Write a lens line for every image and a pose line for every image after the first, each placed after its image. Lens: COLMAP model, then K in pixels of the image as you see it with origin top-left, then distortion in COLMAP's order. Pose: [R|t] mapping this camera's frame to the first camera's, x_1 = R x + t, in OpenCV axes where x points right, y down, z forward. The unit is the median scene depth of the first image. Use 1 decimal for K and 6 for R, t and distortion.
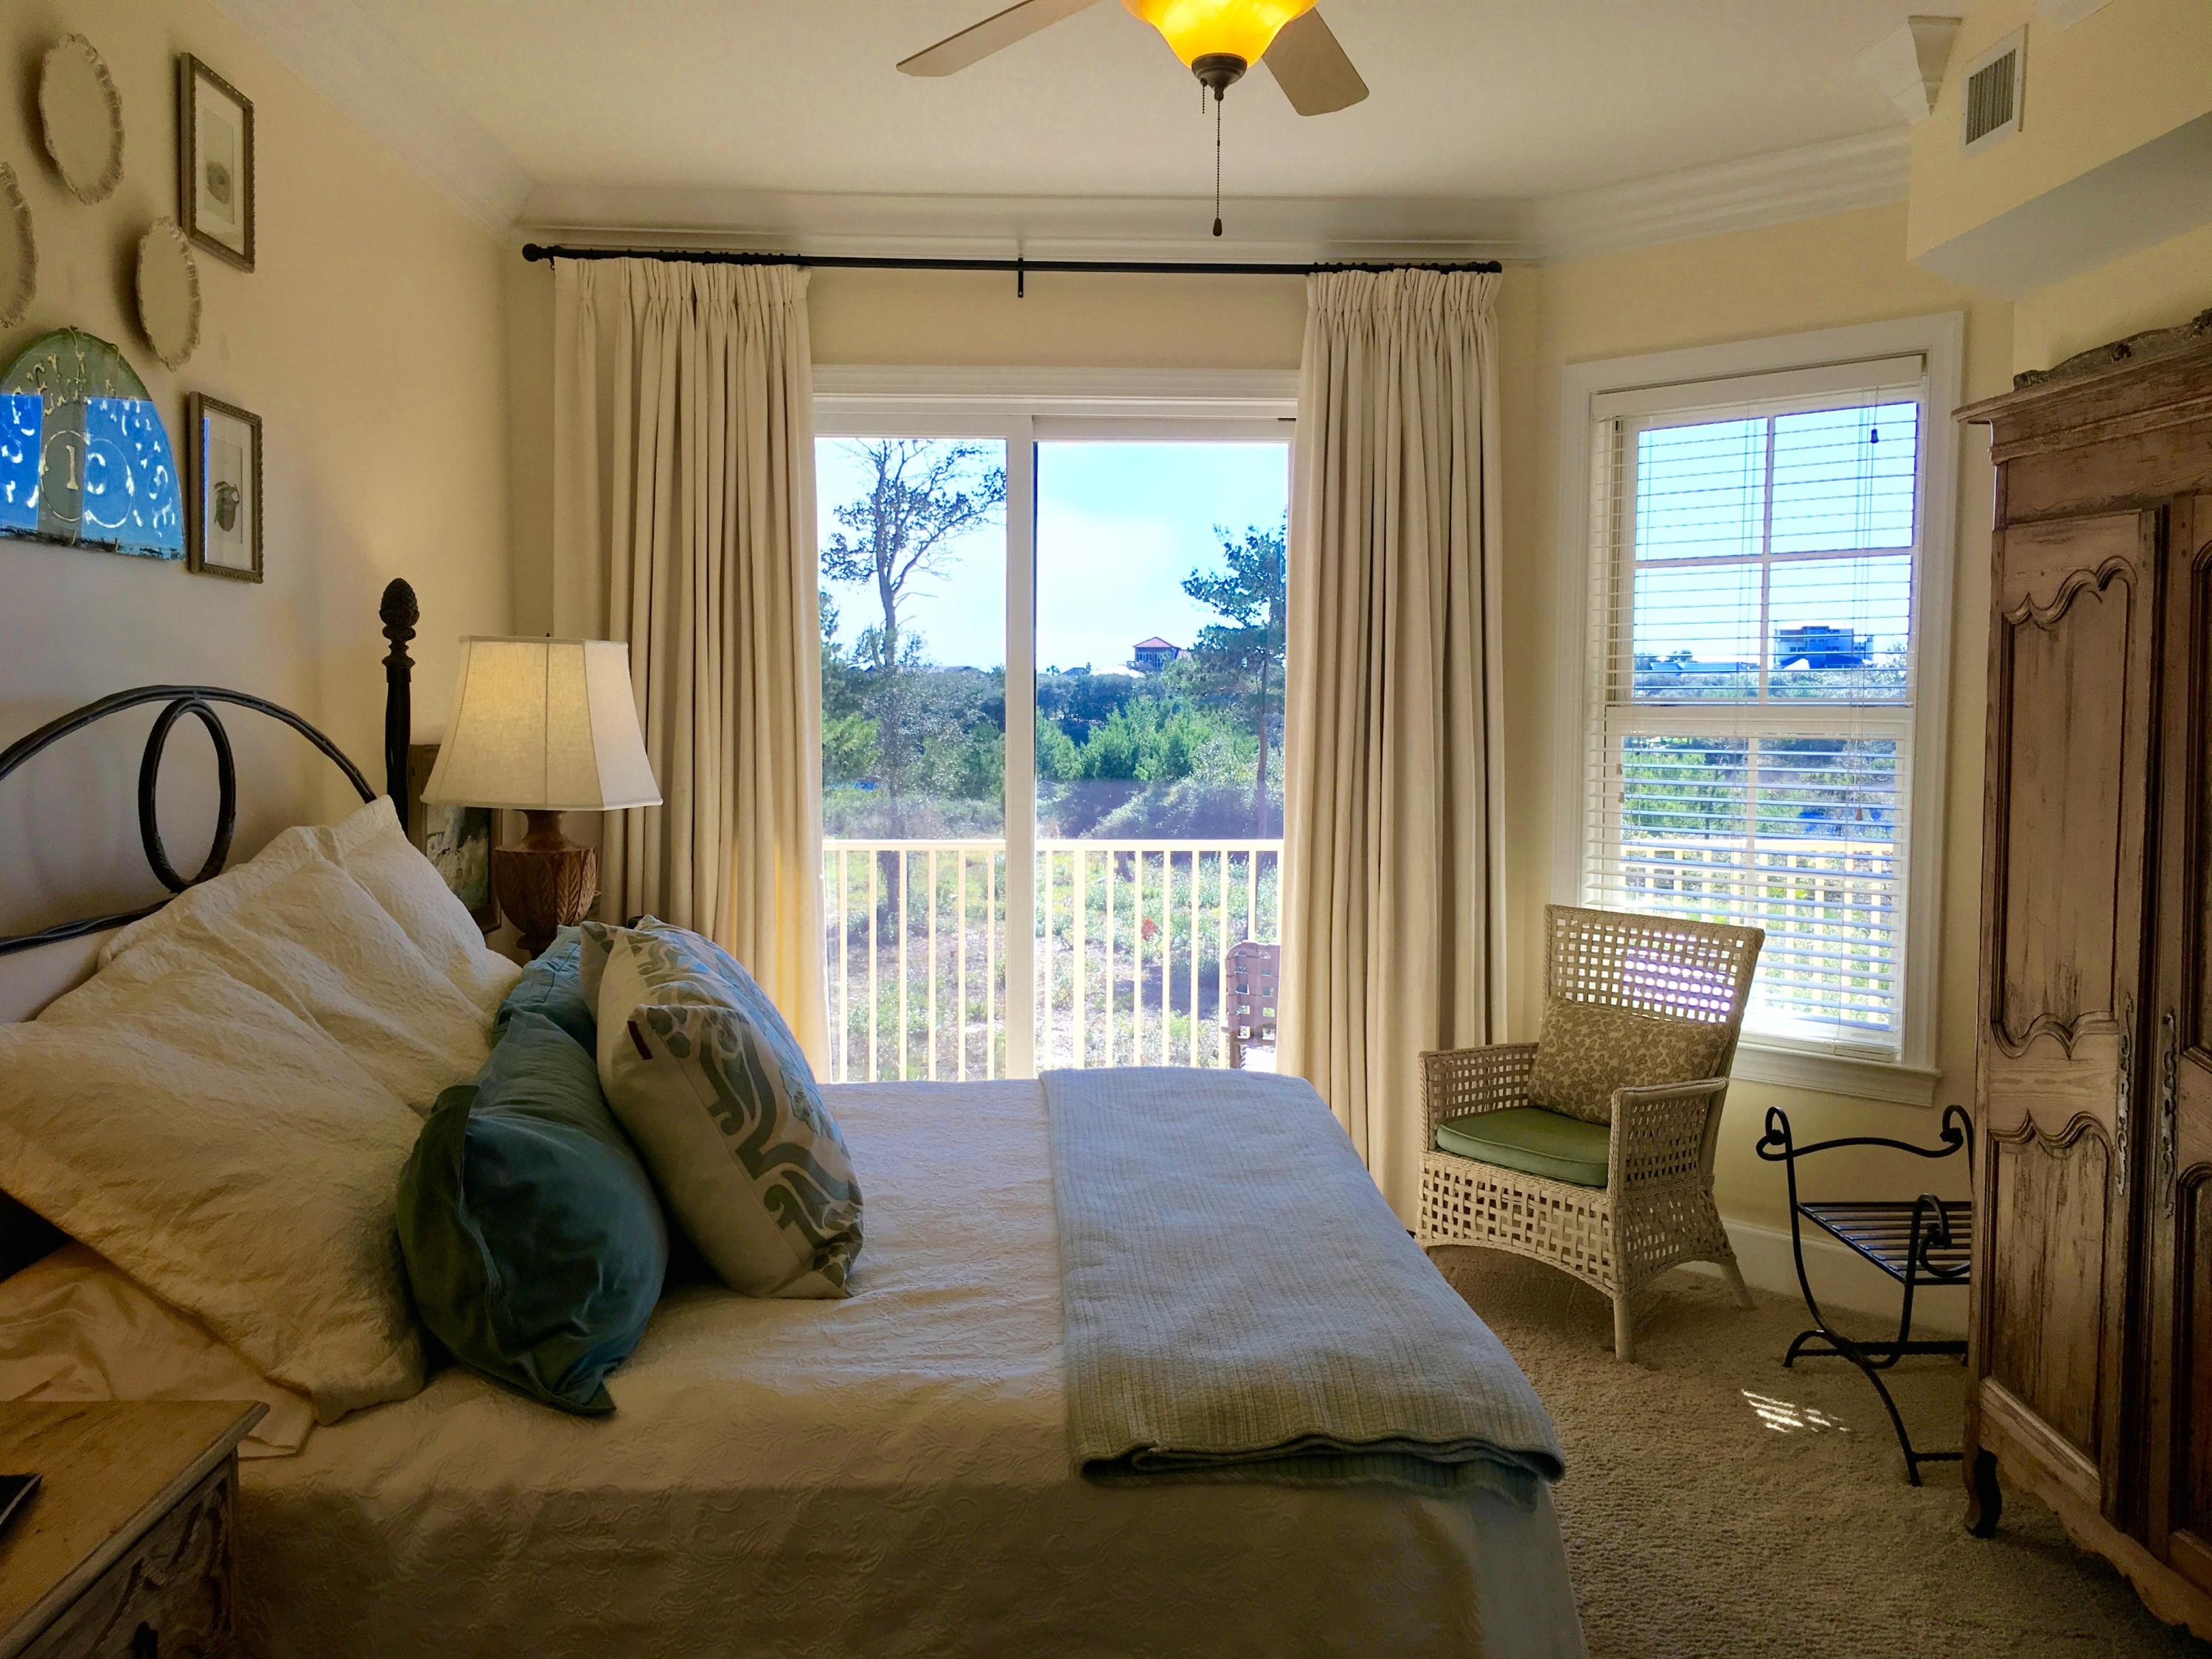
lens RADIAL K [[1879.0, 0, 1096.8], [0, 1879.0, 821.6], [0, 0, 1]] dist [0.085454, -0.105381]
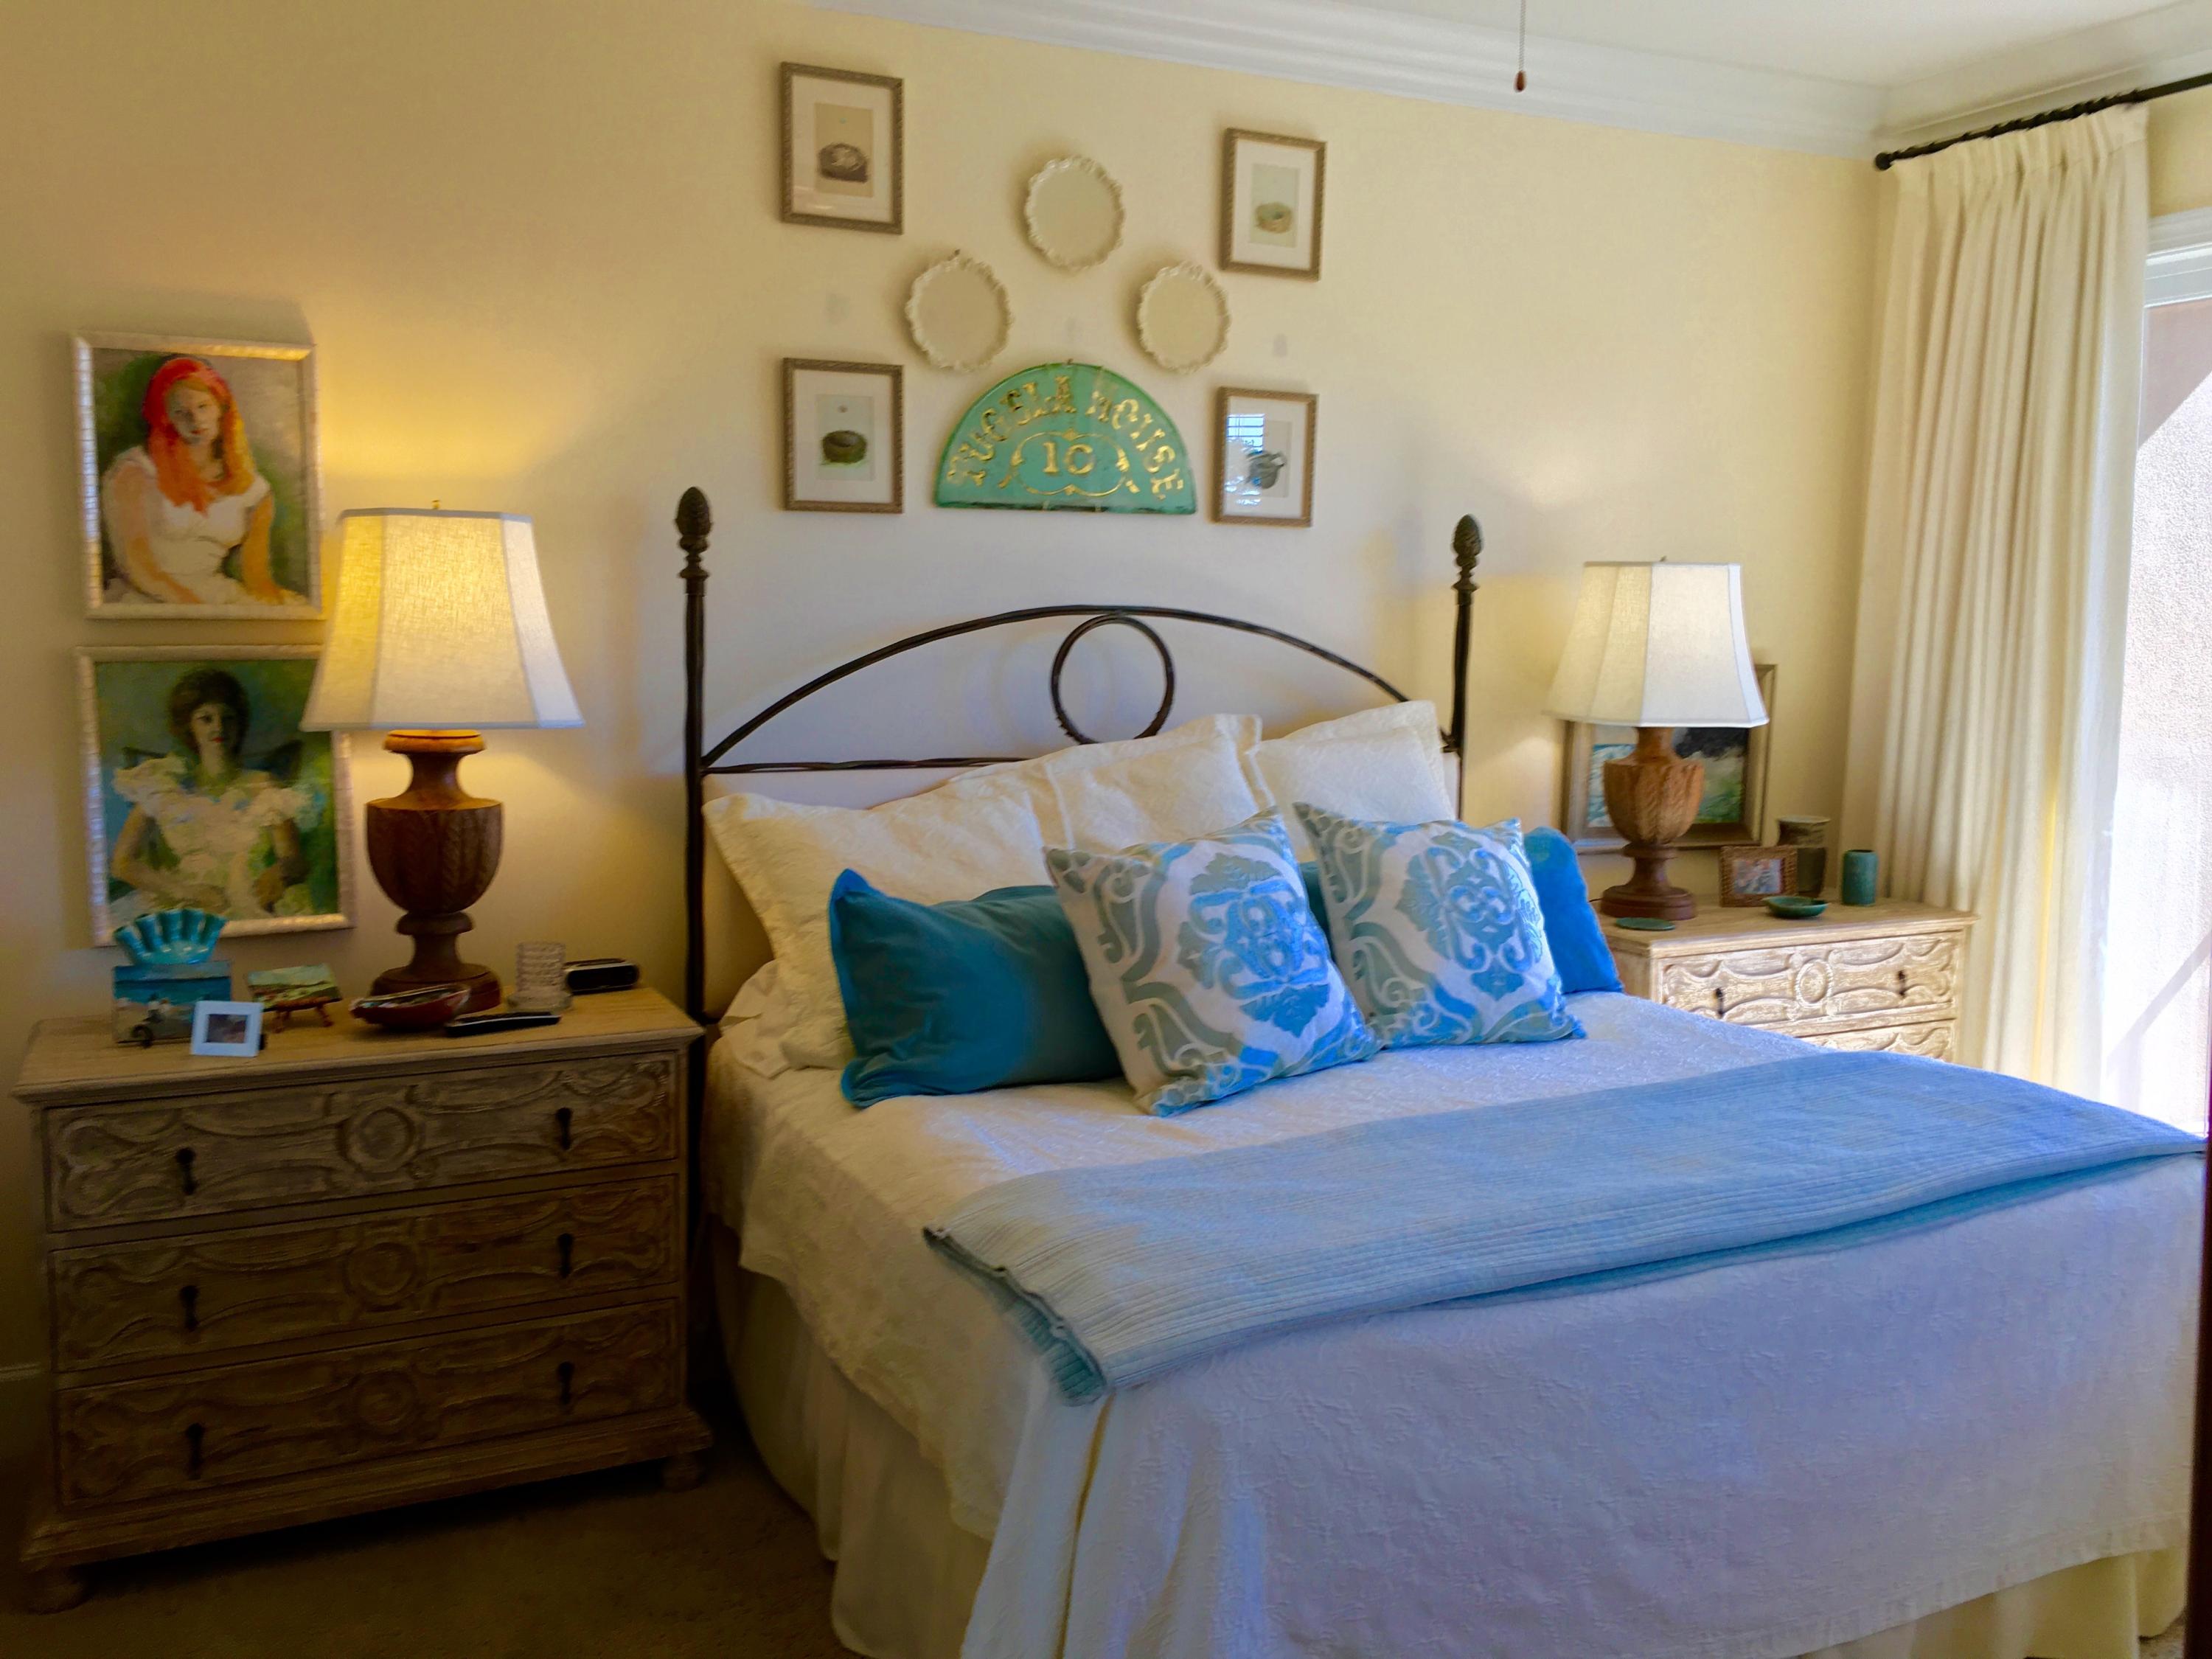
lens RADIAL K [[1879.0, 0, 1096.8], [0, 1879.0, 821.6], [0, 0, 1]] dist [0.085454, -0.105381]
pose [[0.402844, 0.093689, -0.910461, 0.722417], [-0.067805, 0.995069, 0.072395, -0.010977], [0.912754, 0.032570, 0.407210, 0.387613]]
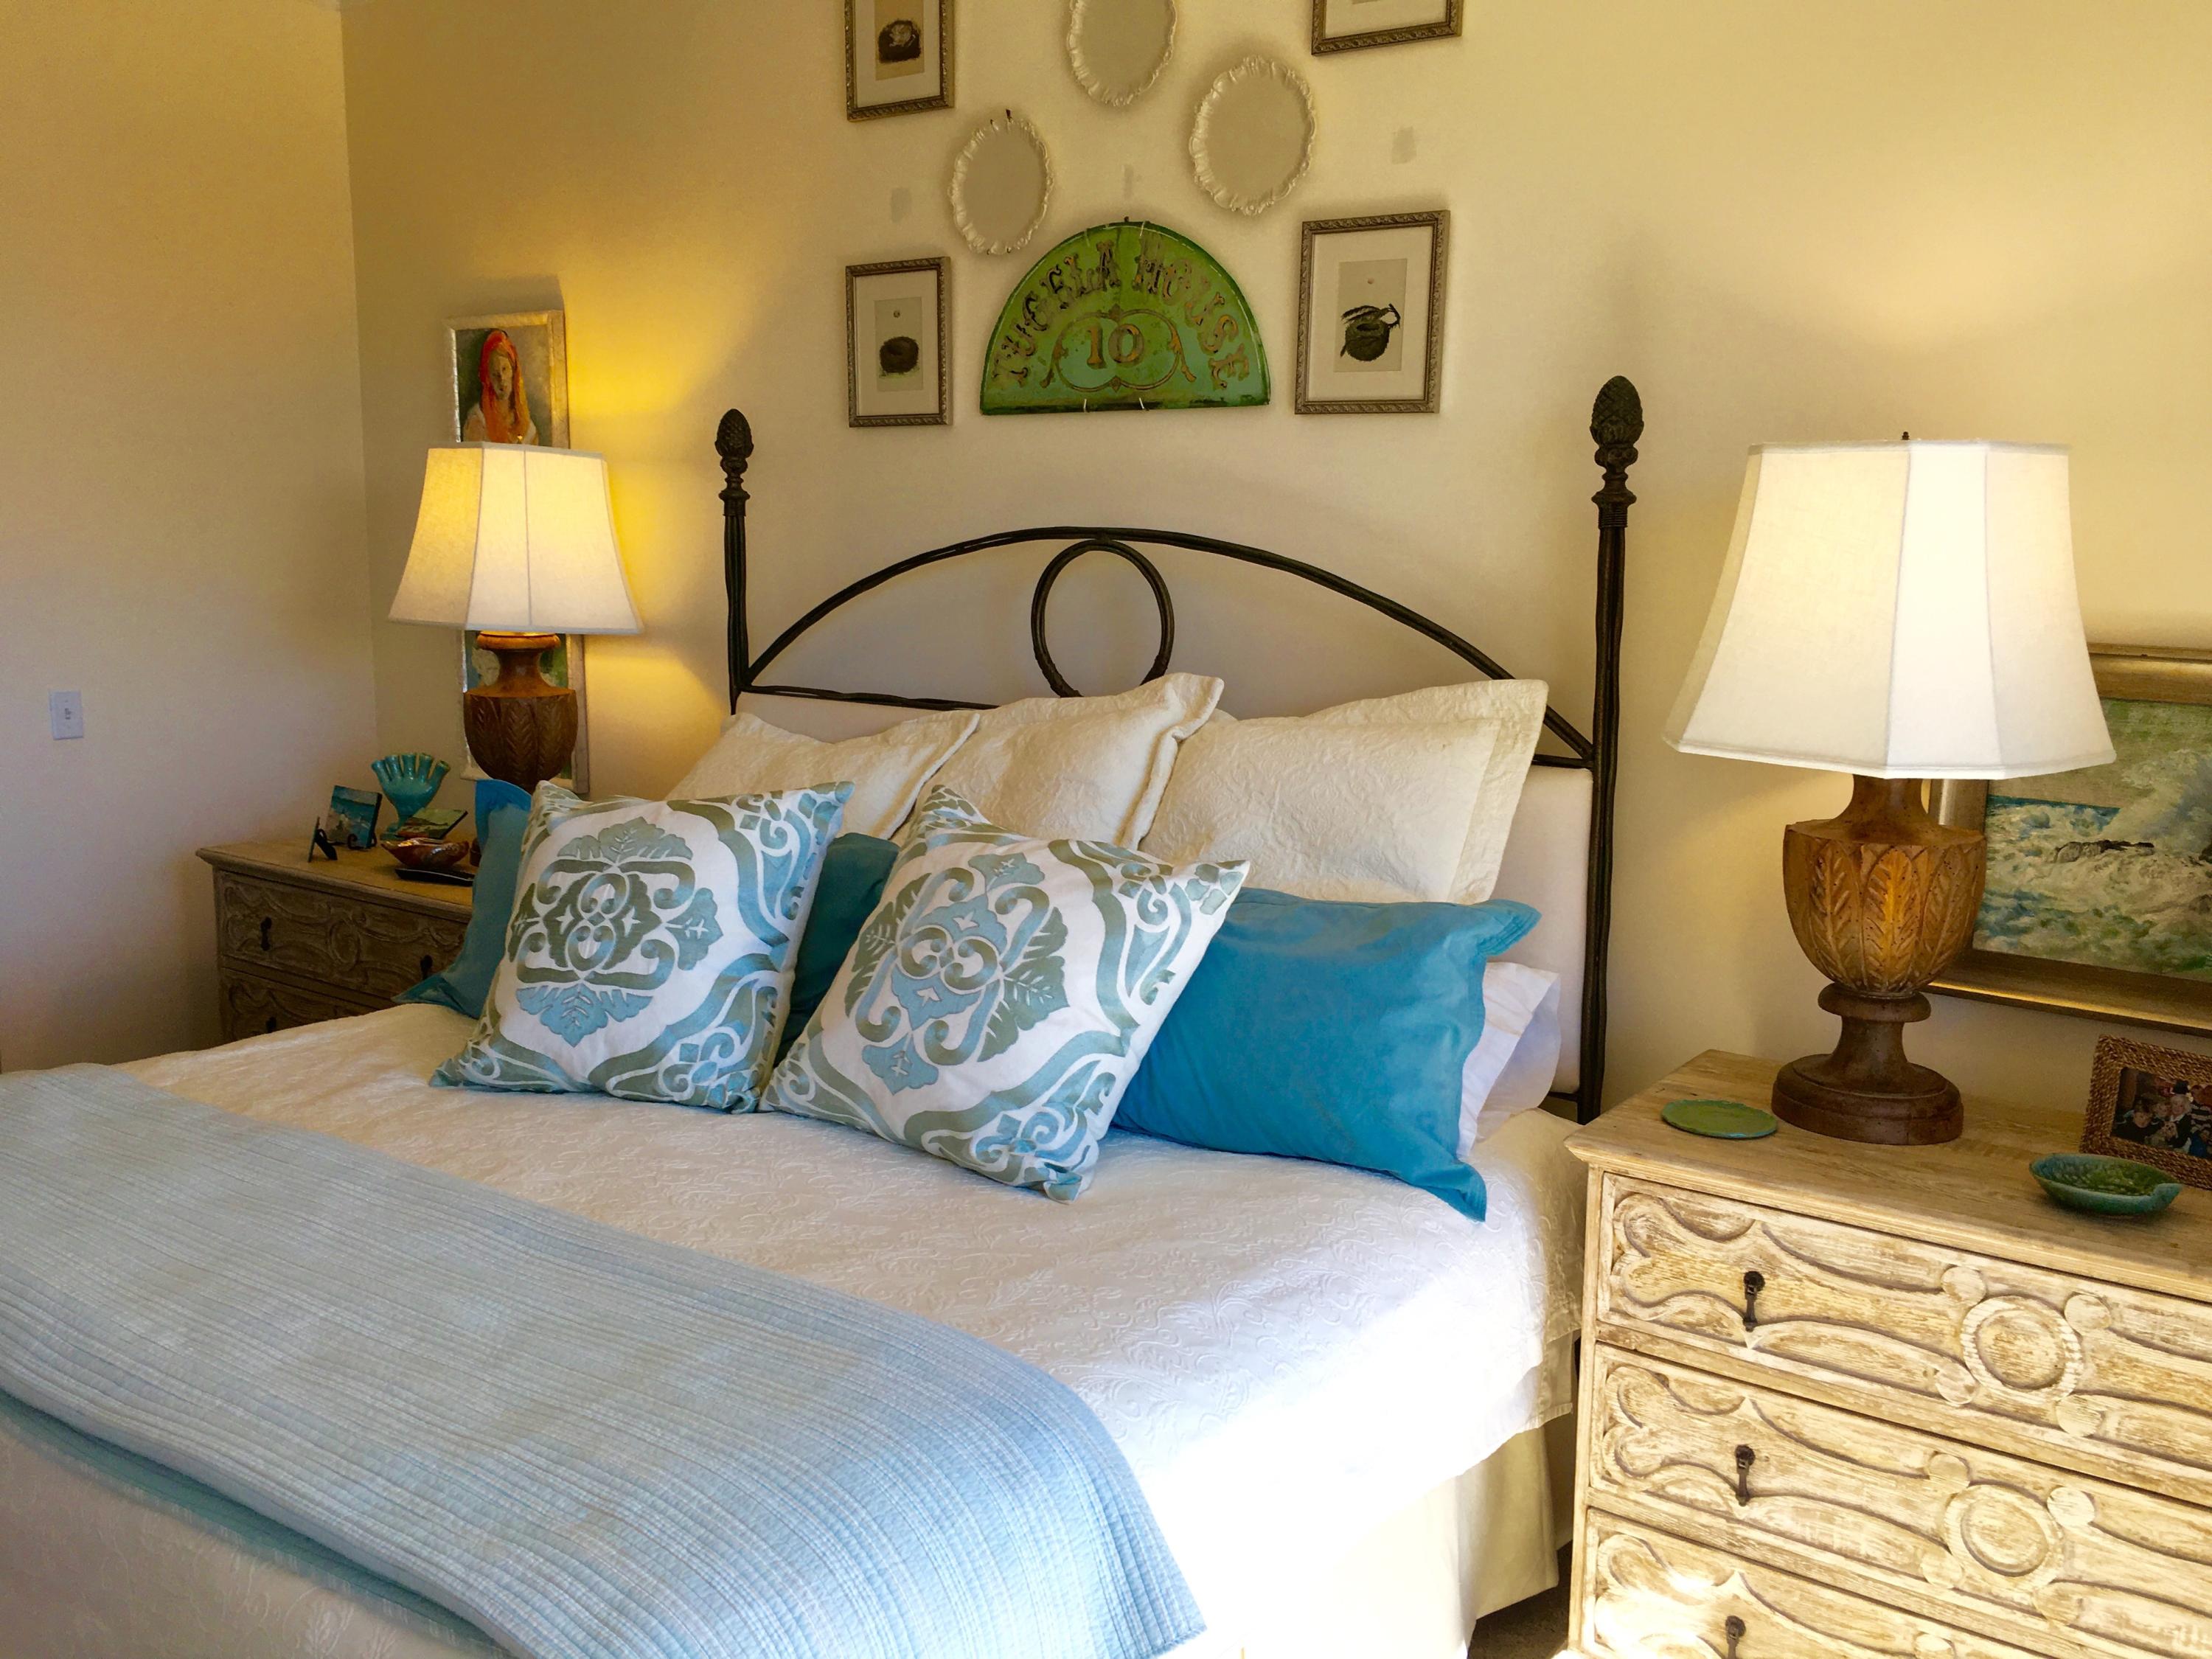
lens RADIAL K [[1879.0, 0, 1096.8], [0, 1879.0, 821.6], [0, 0, 1]] dist [0.085454, -0.105381]
pose [[-0.618094, 0.100512, -0.779652, 0.365607], [-0.077460, 0.979178, 0.187644, -0.099341], [0.782278, 0.176374, -0.597439, 1.531208]]
